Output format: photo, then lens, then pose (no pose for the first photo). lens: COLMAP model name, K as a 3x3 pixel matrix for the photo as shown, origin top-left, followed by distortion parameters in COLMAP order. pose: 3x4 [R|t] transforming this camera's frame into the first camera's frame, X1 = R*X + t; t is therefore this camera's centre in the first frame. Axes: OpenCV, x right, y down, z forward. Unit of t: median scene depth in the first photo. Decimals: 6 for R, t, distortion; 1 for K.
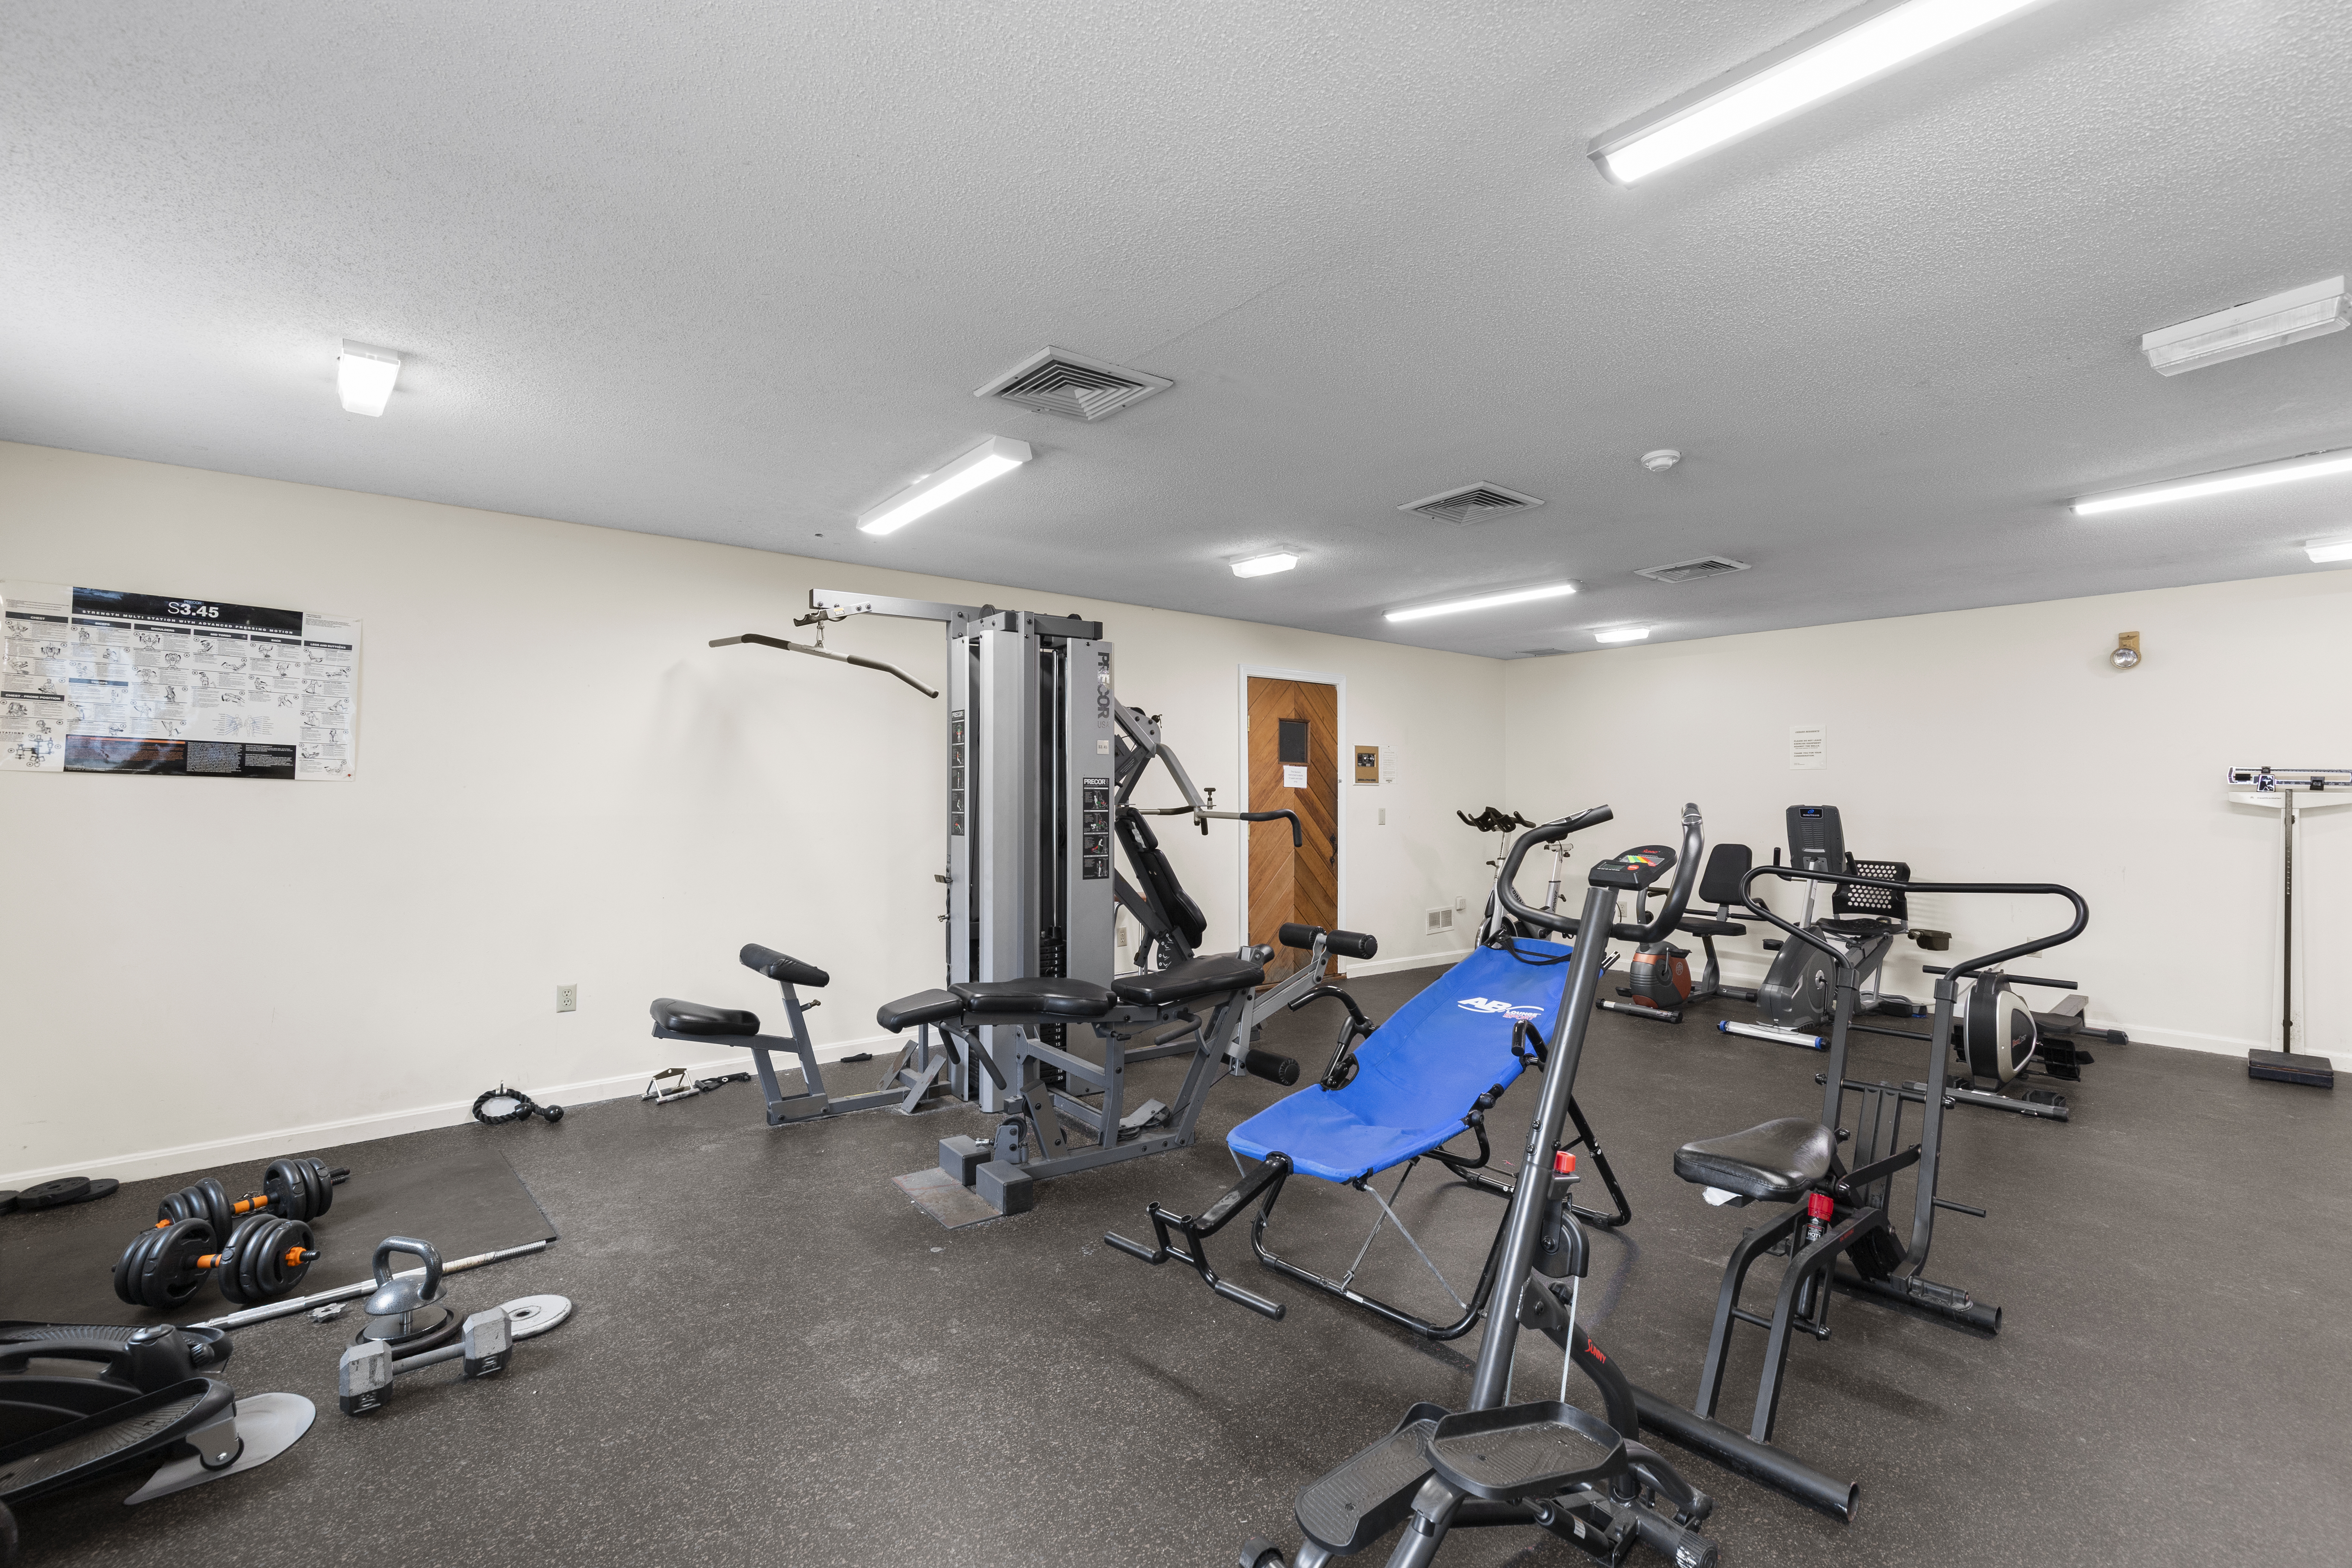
lens RADIAL K [[1070.3, 0, 1167.1], [0, 1070.3, 789.0], [0, 0, 1]] dist [0.002654, -0.000186]
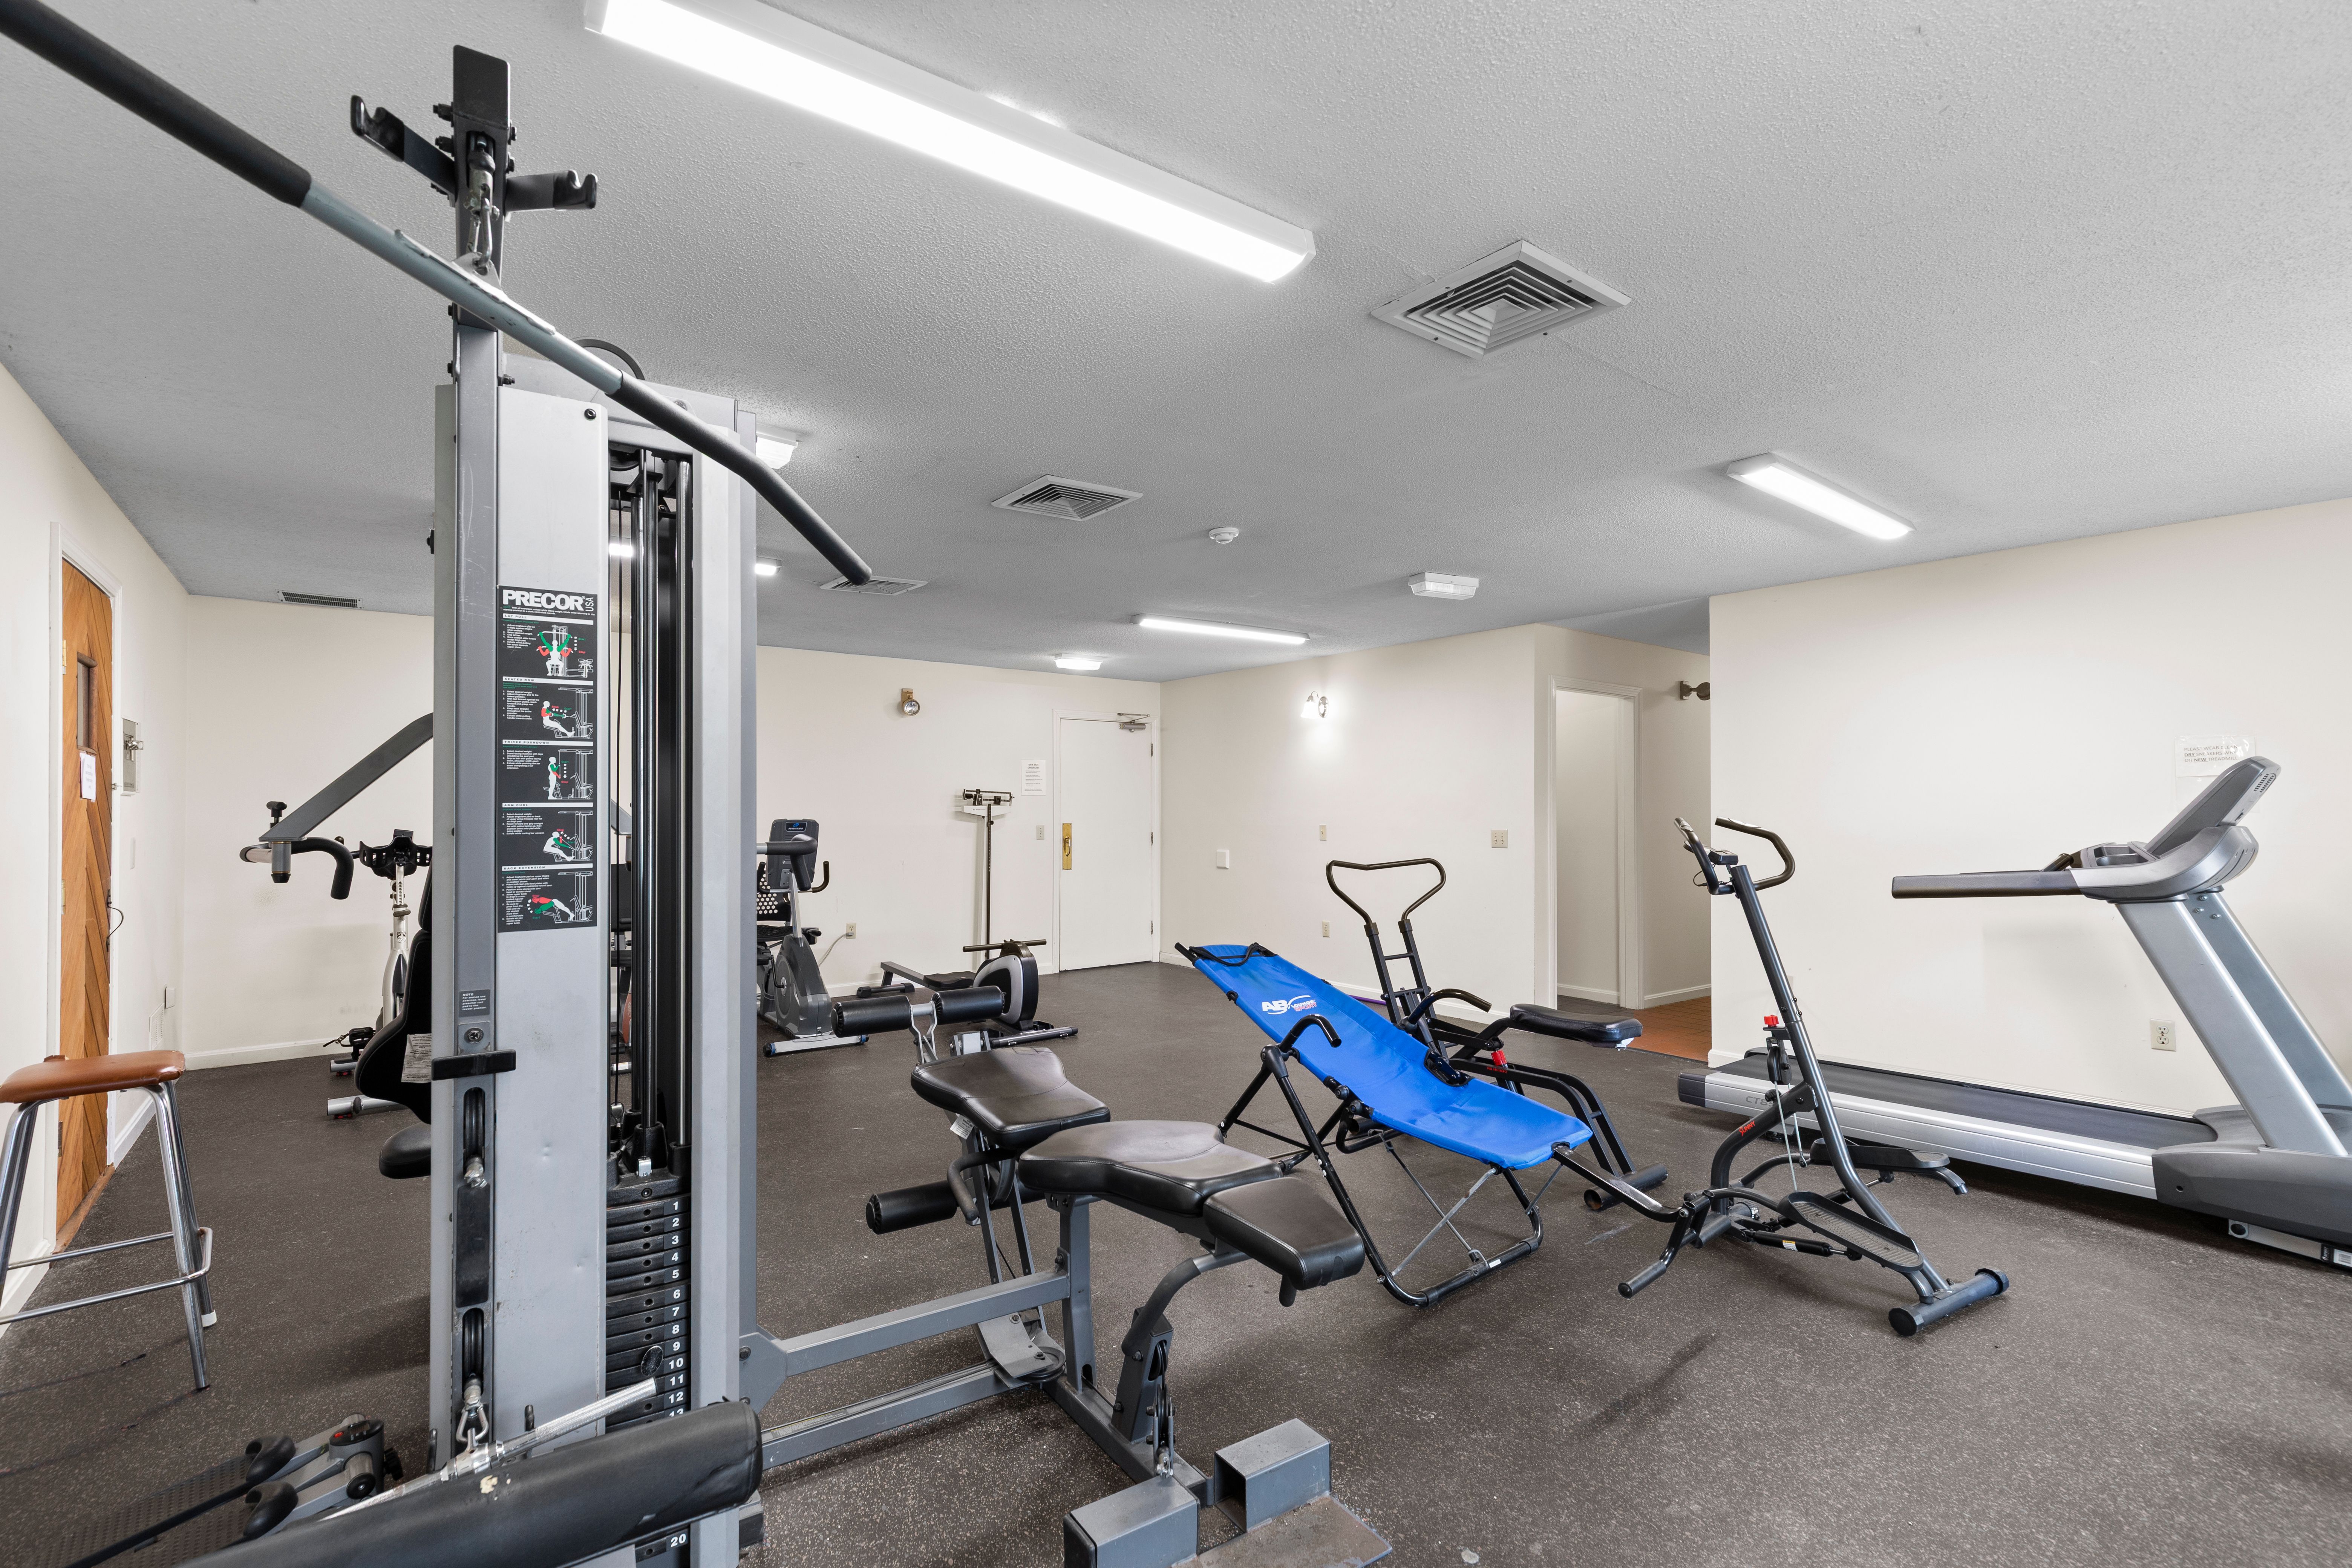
lens RADIAL K [[1070.3, 0, 1167.1], [0, 1070.3, 789.0], [0, 0, 1]] dist [0.002654, -0.000186]
pose [[0.035106, 0.015176, 0.999268, -0.683032], [-0.007753, 0.999859, -0.014913, -0.000207], [-0.999354, -0.007224, 0.035218, 0.930700]]
